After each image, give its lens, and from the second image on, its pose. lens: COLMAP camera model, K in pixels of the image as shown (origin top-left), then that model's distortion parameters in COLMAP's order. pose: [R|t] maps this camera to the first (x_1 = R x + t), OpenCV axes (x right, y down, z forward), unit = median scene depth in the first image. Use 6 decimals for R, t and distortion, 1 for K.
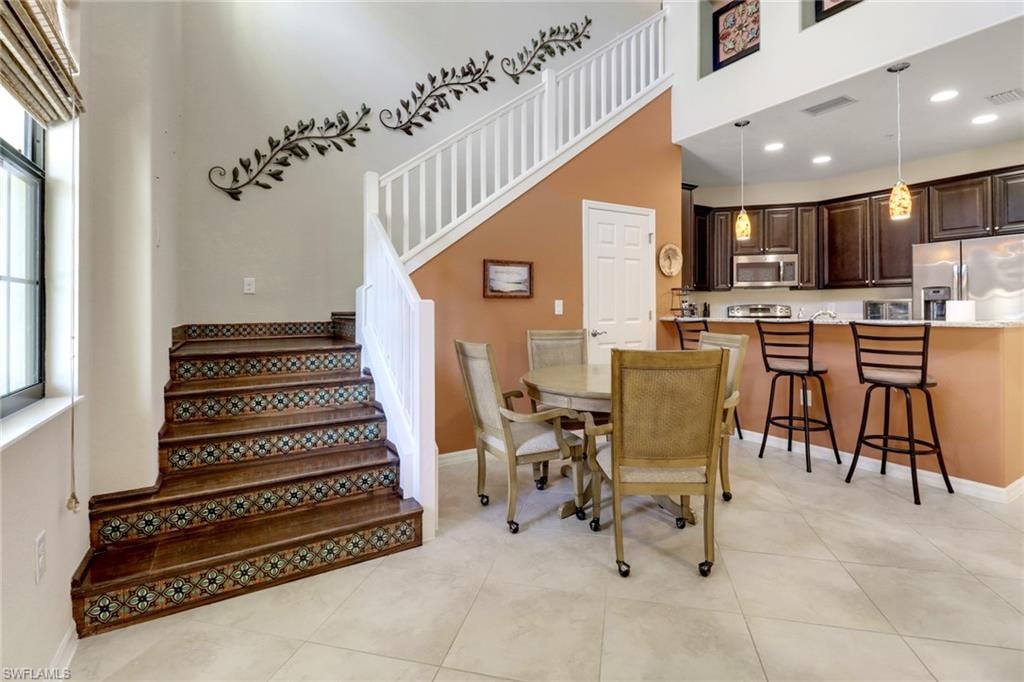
lens RADIAL K [[472.9, 0, 511.2], [0, 472.9, 312.7], [0, 0, 1]] dist [0.003759, 0.000211]
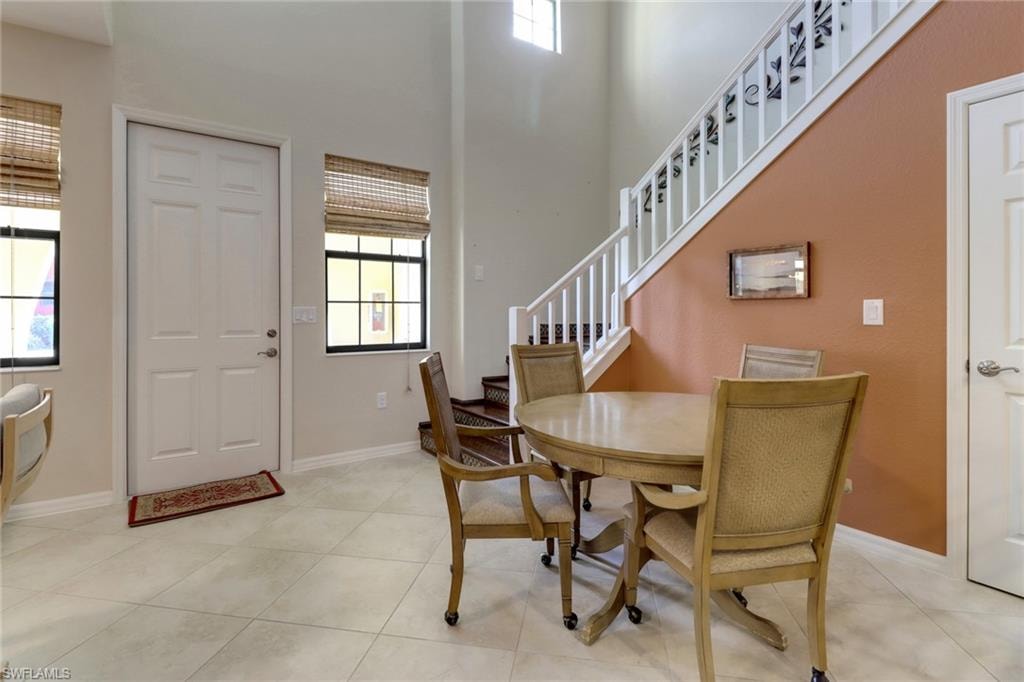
lens RADIAL K [[472.8, 0, 508.5], [0, 472.8, 316.4], [0, 0, 1]] dist [0.029483, -0.028358]
pose [[0.060736, 0.017254, -0.998005, 0.635720], [-0.001229, 0.999851, 0.017211, -0.015820], [0.998153, 0.000181, 0.060749, 0.526060]]
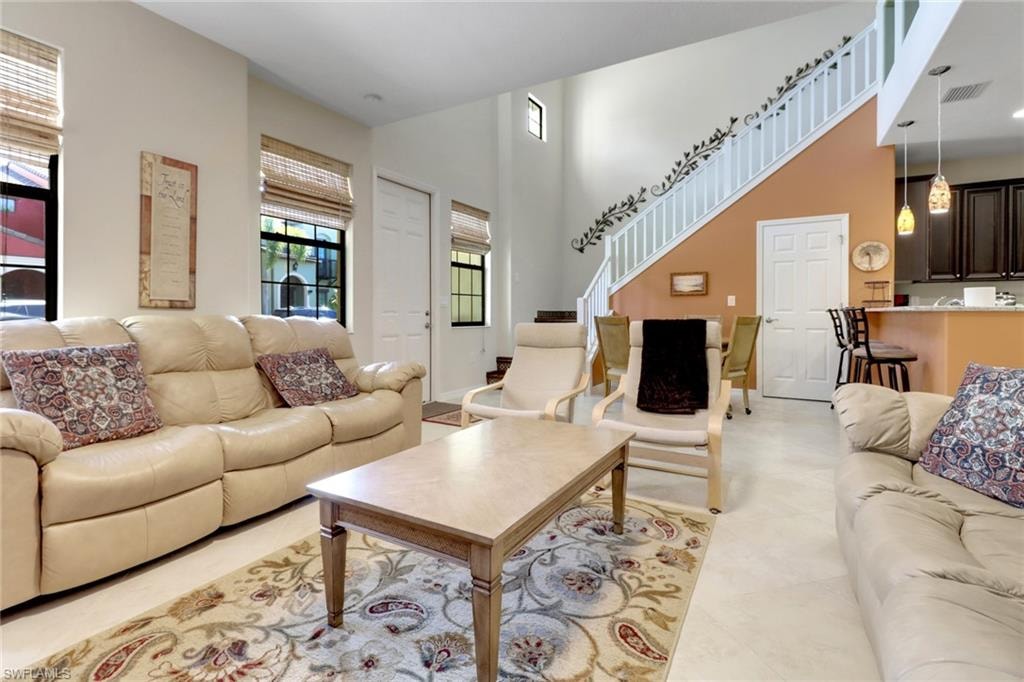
lens RADIAL K [[472.9, 0, 511.2], [0, 472.9, 312.7], [0, 0, 1]] dist [0.003759, 0.000211]
pose [[0.484727, 0.007945, -0.874630, 1.027493], [-0.005919, 0.999966, 0.005803, 0.019604], [0.874646, 0.002364, 0.484757, -0.283540]]
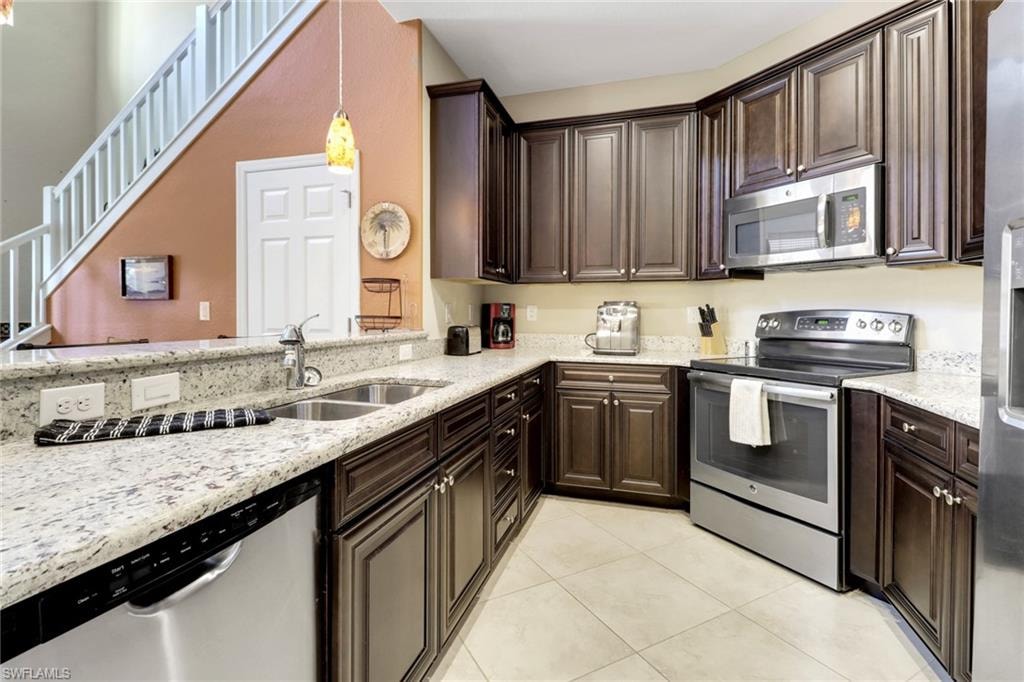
lens RADIAL K [[472.8, 0, 508.5], [0, 472.8, 316.4], [0, 0, 1]] dist [0.029483, -0.028358]
pose [[0.671230, 0.021314, -0.740943, 0.999894], [-0.011838, 0.999767, 0.018035, -0.022757], [0.741155, -0.003334, 0.671326, 0.839022]]
